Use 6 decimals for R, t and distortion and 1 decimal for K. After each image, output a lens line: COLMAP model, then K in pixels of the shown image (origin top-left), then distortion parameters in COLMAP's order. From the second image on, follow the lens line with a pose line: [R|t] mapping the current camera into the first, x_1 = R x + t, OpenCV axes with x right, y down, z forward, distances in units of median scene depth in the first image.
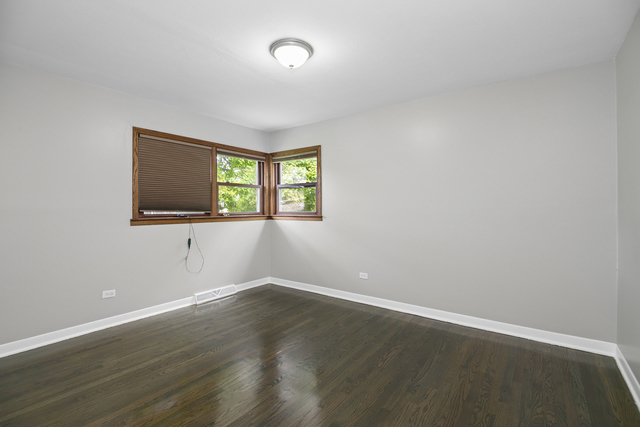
lens RADIAL K [[283.8, 0, 322.2], [0, 283.8, 210.7], [0, 0, 1]] dist [0.000066, 0.000077]
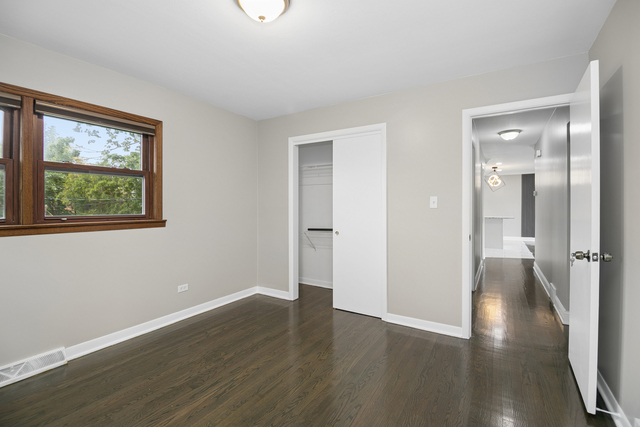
lens RADIAL K [[283.8, 0, 322.2], [0, 283.8, 210.7], [0, 0, 1]] dist [0.000066, 0.000077]
pose [[0.997388, -0.008252, -0.071755, 0.216025], [0.008608, 0.999952, 0.004650, -0.003431], [0.071713, -0.005255, 0.997411, 0.465636]]
